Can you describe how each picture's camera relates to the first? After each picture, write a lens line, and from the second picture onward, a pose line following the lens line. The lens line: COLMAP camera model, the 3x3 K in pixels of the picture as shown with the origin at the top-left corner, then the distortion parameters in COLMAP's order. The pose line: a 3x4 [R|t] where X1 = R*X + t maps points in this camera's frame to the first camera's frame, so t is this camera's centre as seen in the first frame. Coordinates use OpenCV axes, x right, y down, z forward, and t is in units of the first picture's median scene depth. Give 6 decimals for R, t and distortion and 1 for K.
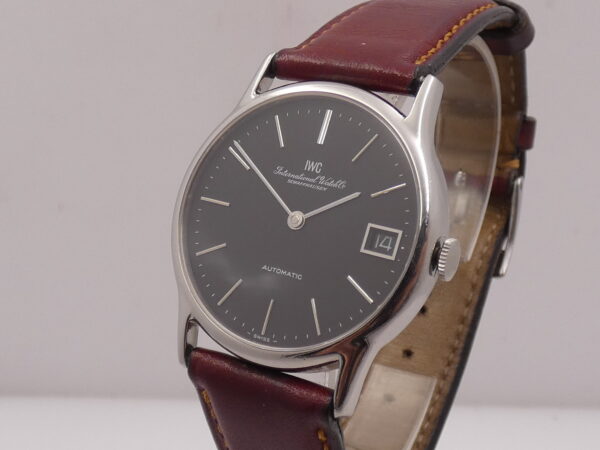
lens RADIAL K [[1039.3, 0, 301.0], [0, 1039.3, 223.9], [0, 0, 1]] dist [0.016412, 0.000000]
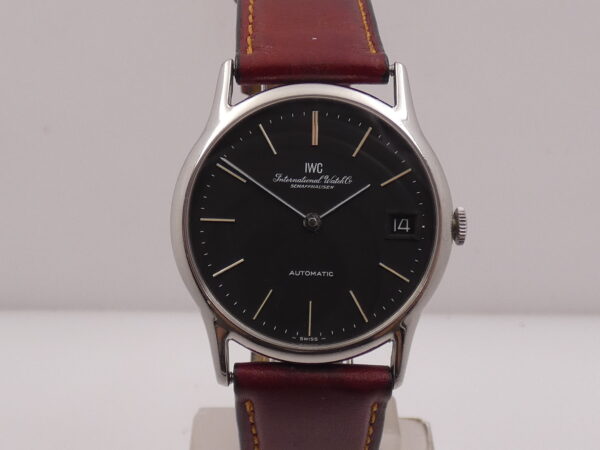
lens RADIAL K [[1039.3, 0, 302.0], [0, 1039.3, 226.2], [0, 0, 1]] dist [0.016412, 0.000000]
pose [[0.863206, -0.244319, 0.441796, -0.475777], [0.181079, 0.966707, 0.180800, -0.190241], [-0.471260, -0.076068, 0.878708, 0.084578]]
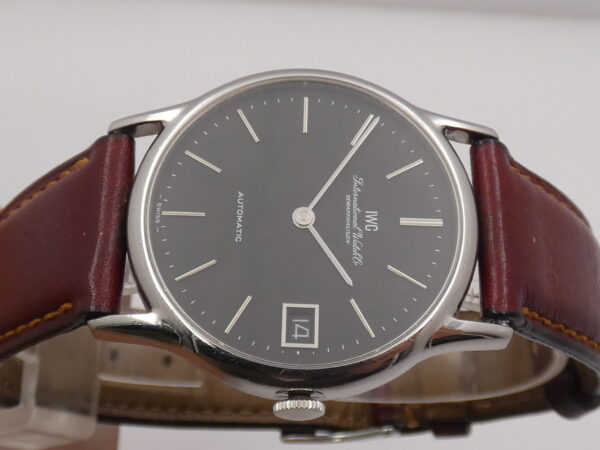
lens RADIAL K [[1039.3, 0, 297.4], [0, 1039.3, 223.1], [0, 0, 1]] dist [0.016412, 0.000000]
pose [[0.250942, 0.967024, 0.043498, -0.037846], [-0.964289, 0.245795, 0.098646, -0.080003], [0.084701, -0.066699, 0.994171, 0.165622]]
